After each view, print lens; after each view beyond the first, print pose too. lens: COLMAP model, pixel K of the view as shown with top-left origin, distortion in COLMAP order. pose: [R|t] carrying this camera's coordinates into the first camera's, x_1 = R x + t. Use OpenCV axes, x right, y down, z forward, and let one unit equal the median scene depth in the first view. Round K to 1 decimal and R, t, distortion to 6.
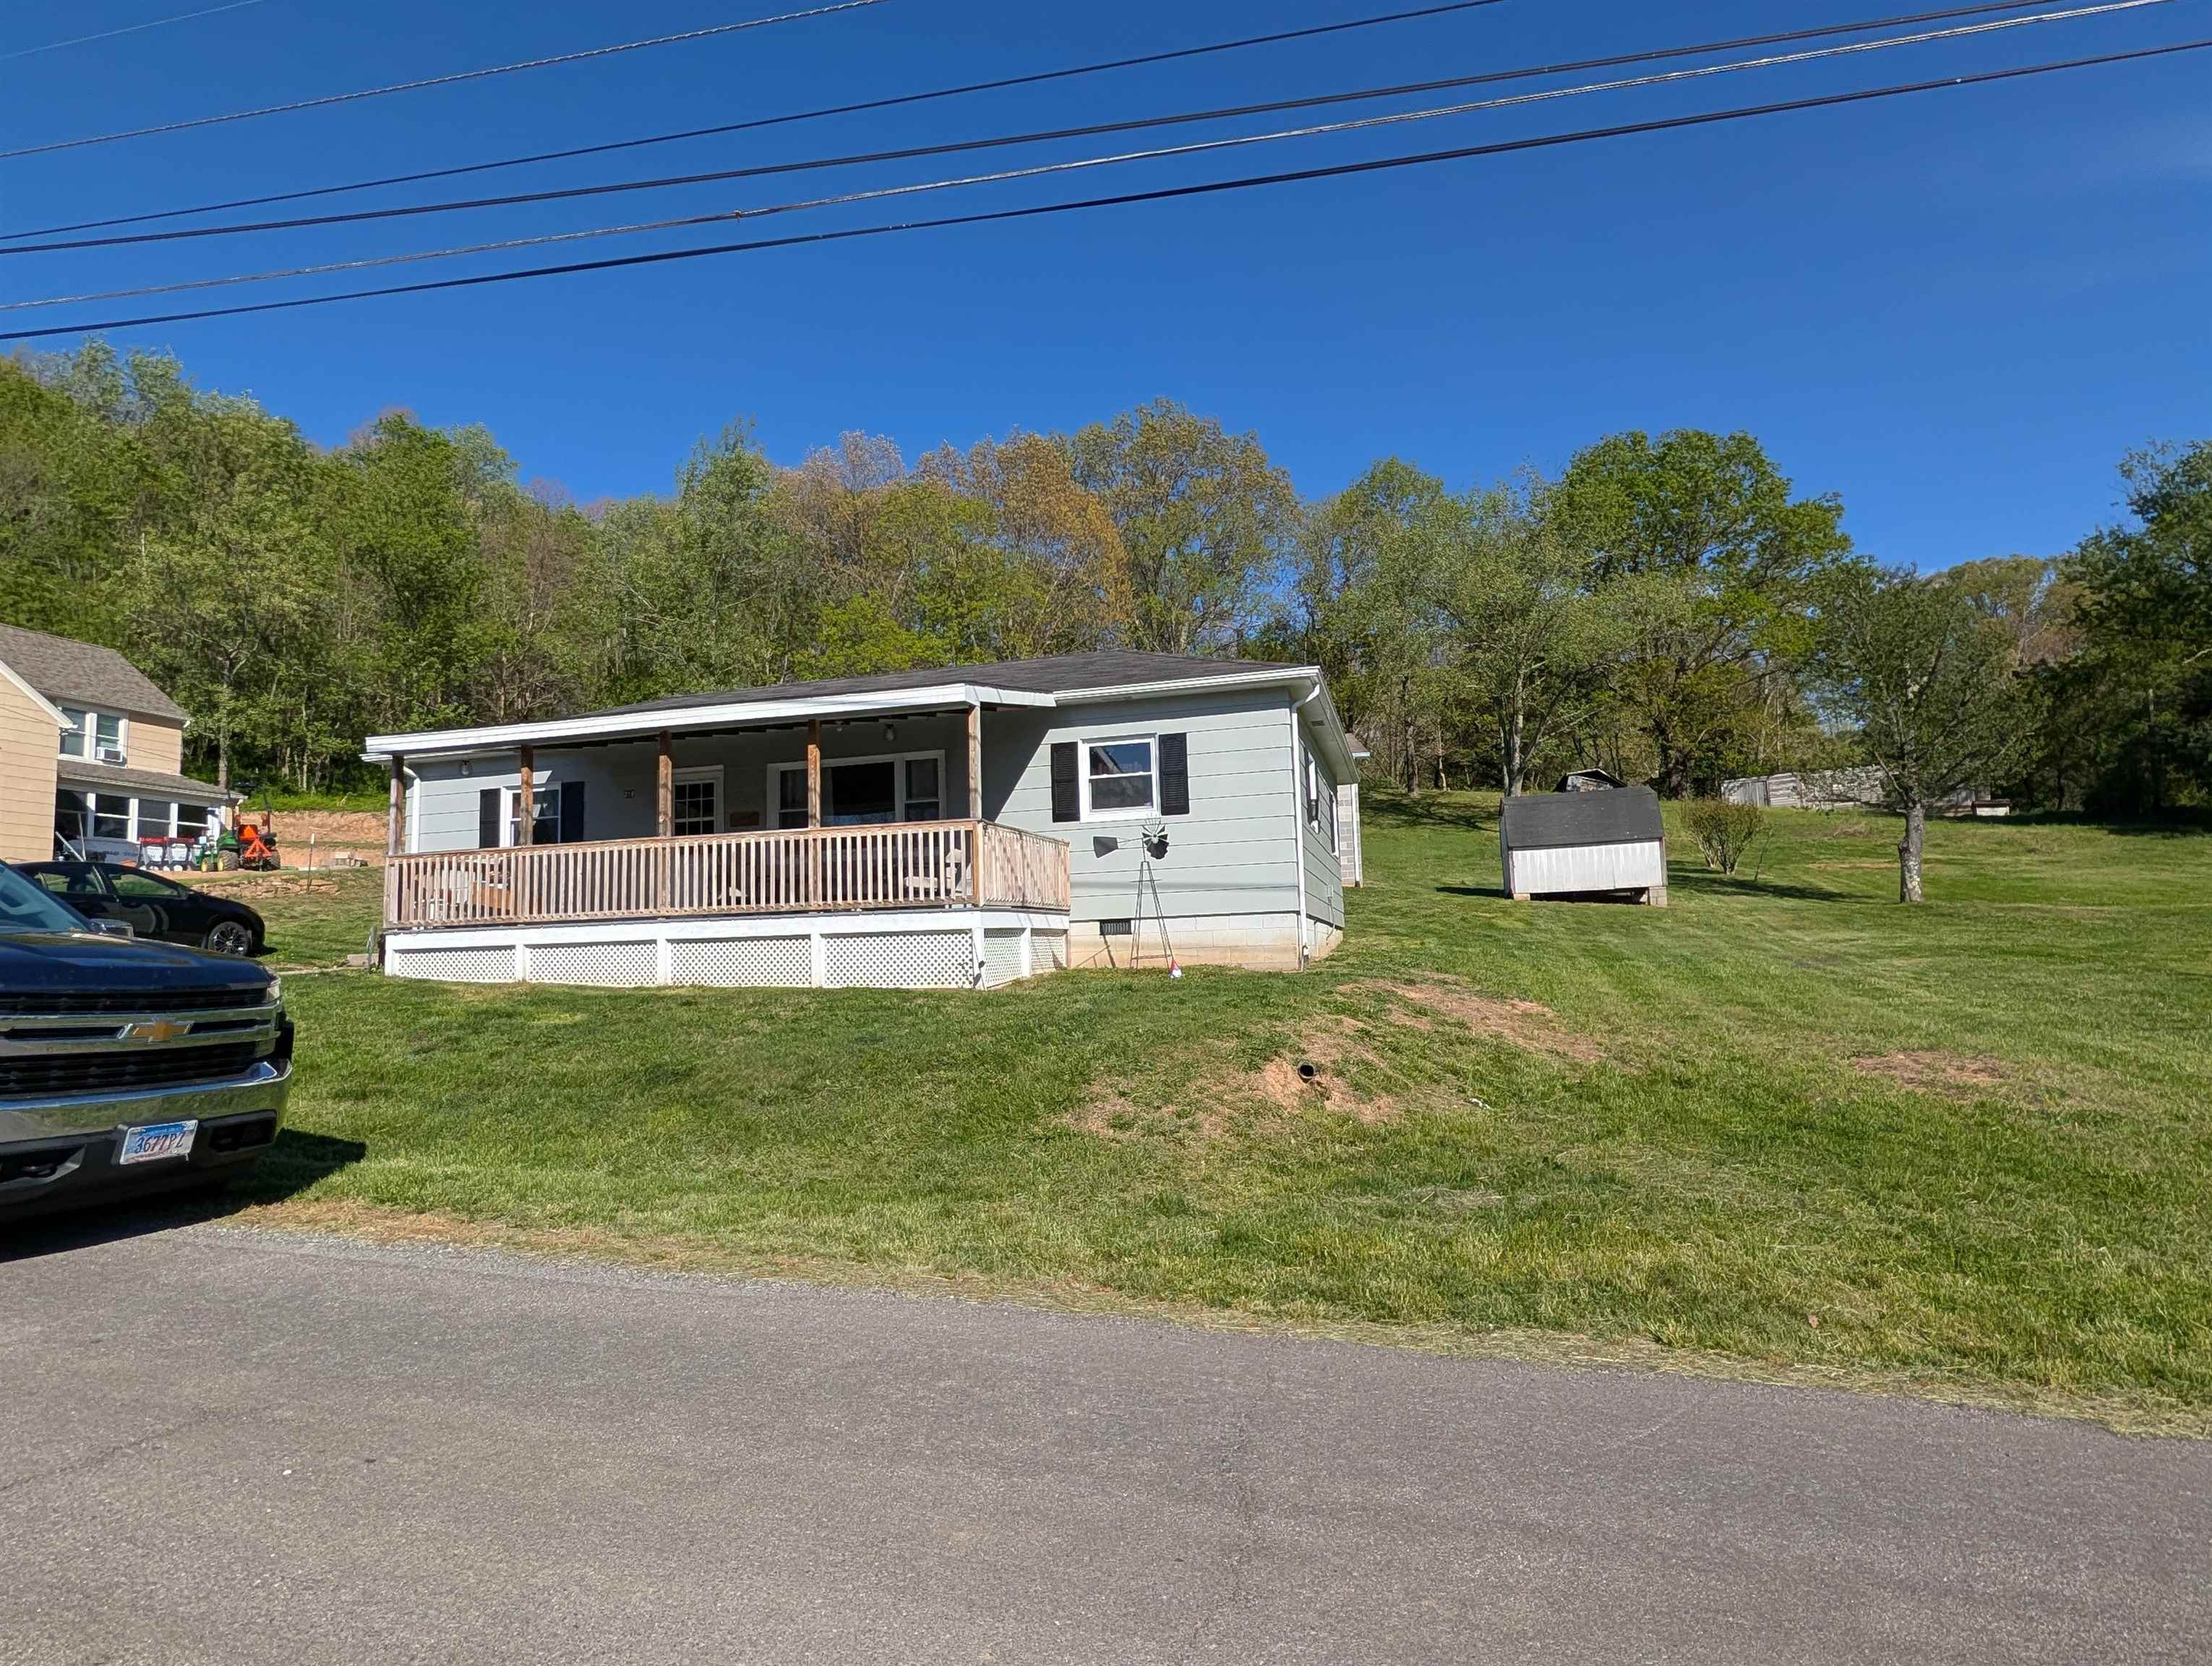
lens RADIAL K [[1203.1, 0, 1106.0], [0, 1203.1, 833.0], [0, 0, 1]] dist [-0.002553, -0.000187]
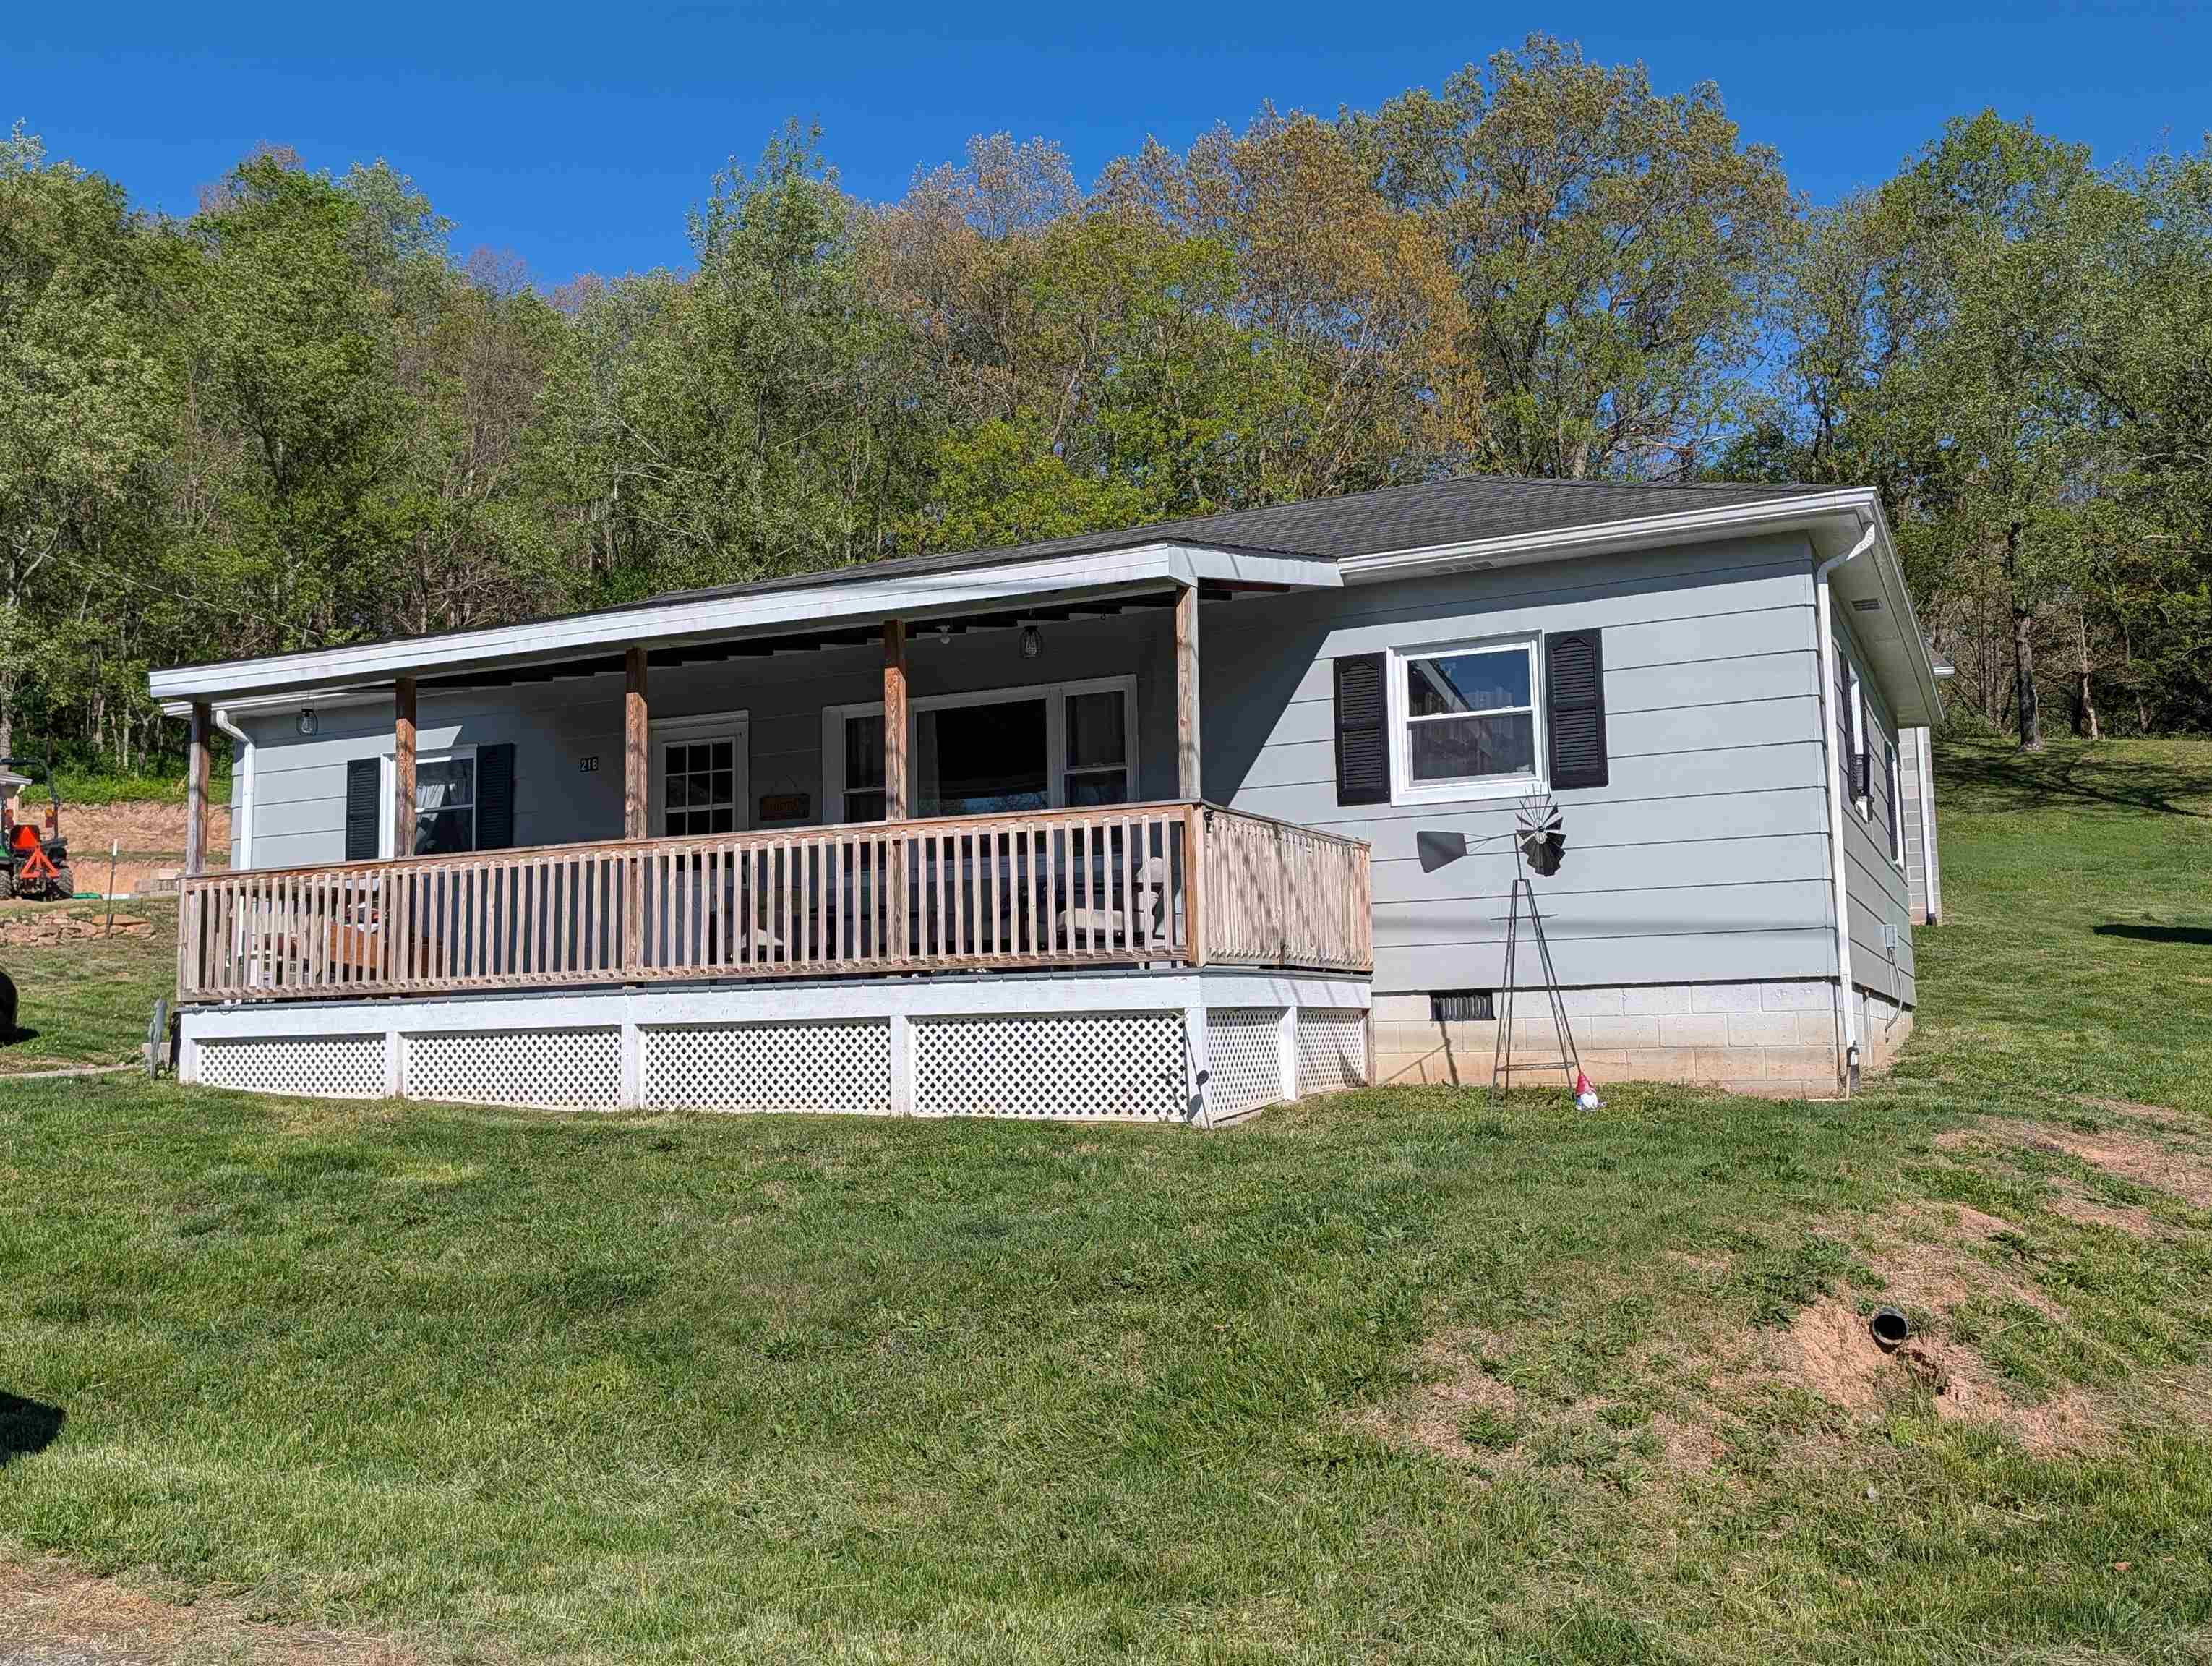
lens RADIAL K [[2038.6, 0, 1080.7], [0, 2038.6, 835.3], [0, 0, 1]] dist [0.083506, -0.146041]
pose [[0.985277, -0.008327, -0.170760, -0.003366], [0.008877, 0.999958, 0.002458, 0.000894], [0.170733, -0.003938, 0.985310, 0.104286]]
